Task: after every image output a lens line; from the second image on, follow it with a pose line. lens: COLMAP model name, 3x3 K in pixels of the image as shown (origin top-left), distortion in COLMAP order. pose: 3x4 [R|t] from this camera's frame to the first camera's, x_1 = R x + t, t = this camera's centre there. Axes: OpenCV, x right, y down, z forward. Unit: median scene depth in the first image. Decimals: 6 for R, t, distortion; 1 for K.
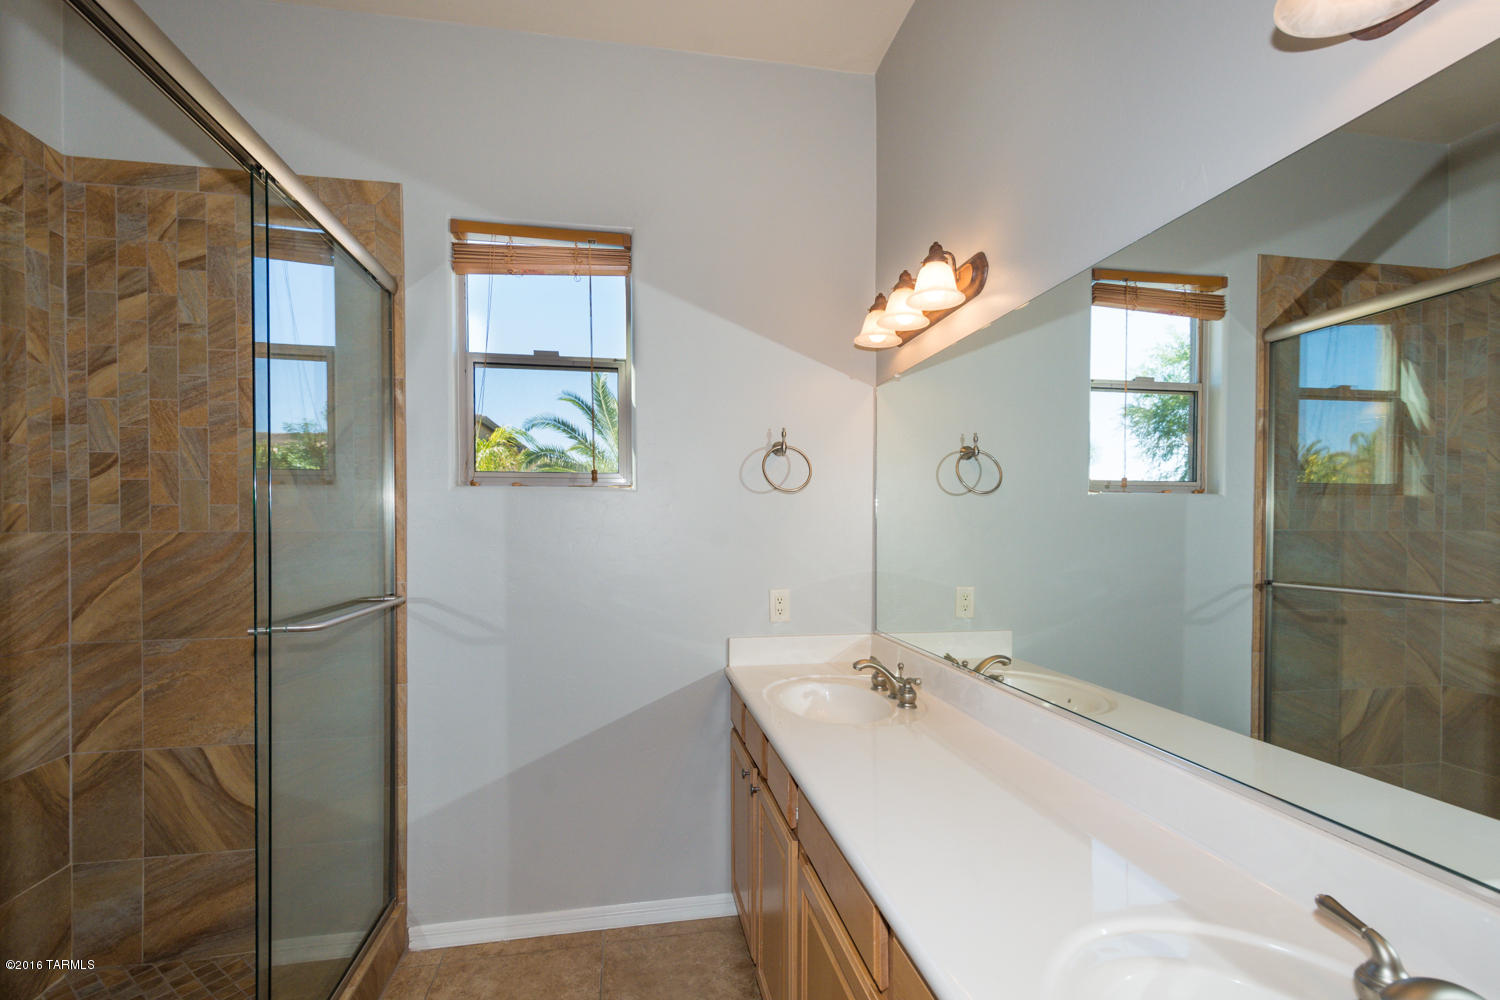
lens RADIAL K [[661.5, 0, 744.0], [0, 661.5, 536.9], [0, 0, 1]] dist [0.021425, -0.005256]
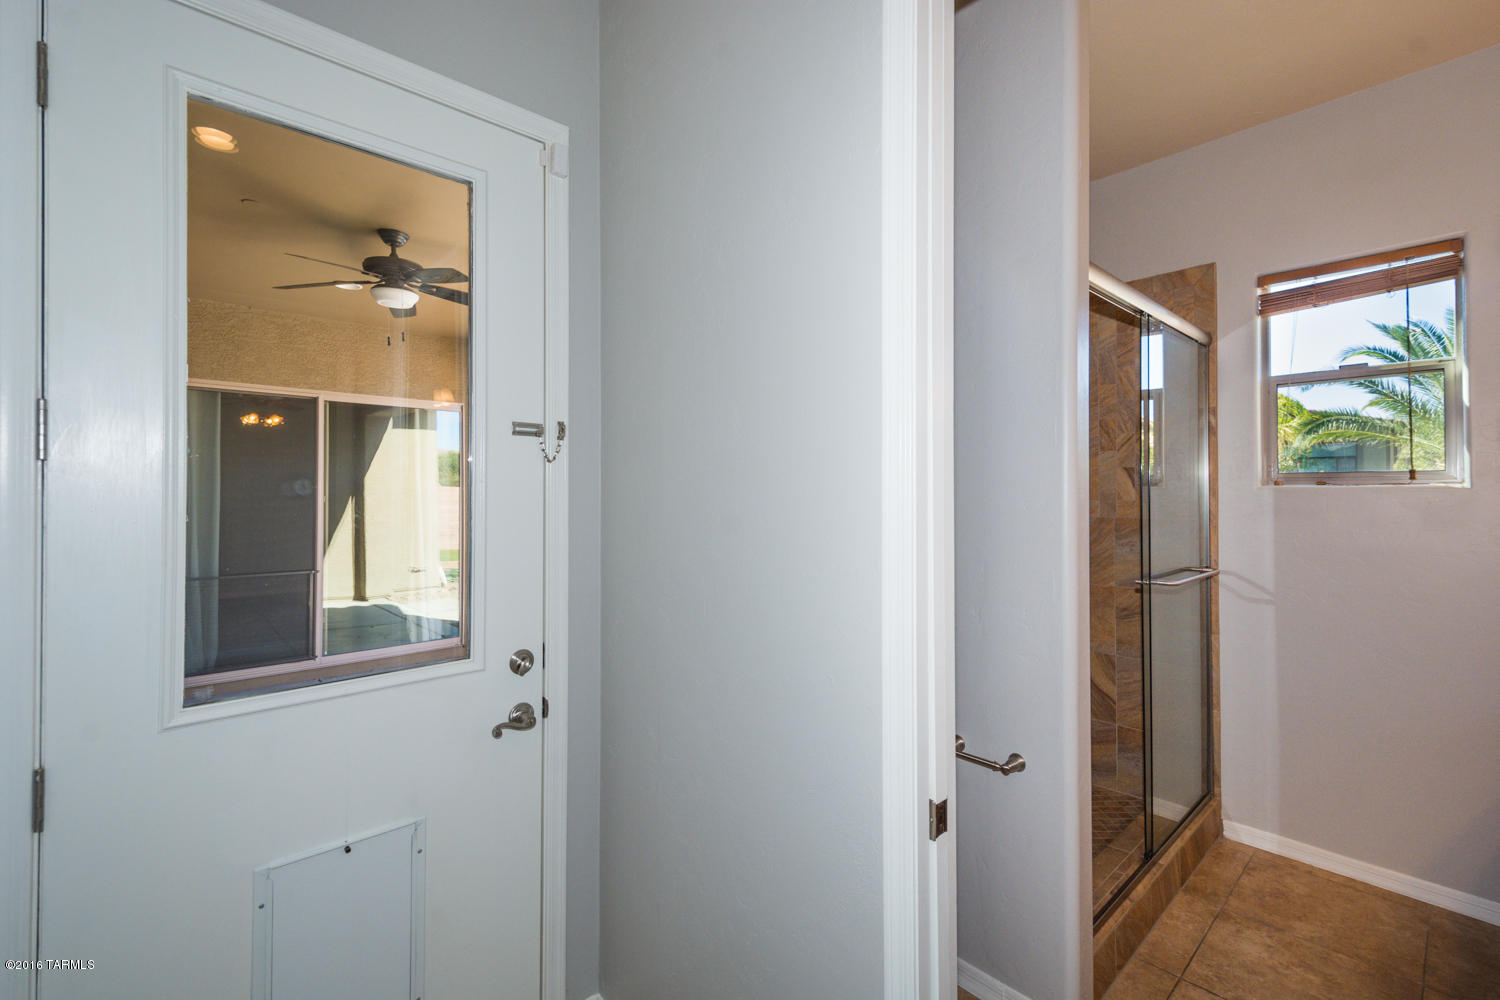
lens RADIAL K [[661.5, 0, 761.5], [0, 661.5, 495.7], [0, 0, 1]] dist [0.021425, -0.005256]
pose [[0.549702, -0.005418, -0.835343, 0.109460], [-0.010470, 0.999856, -0.013375, -0.031712], [0.835295, 0.016098, 0.549566, -0.507141]]
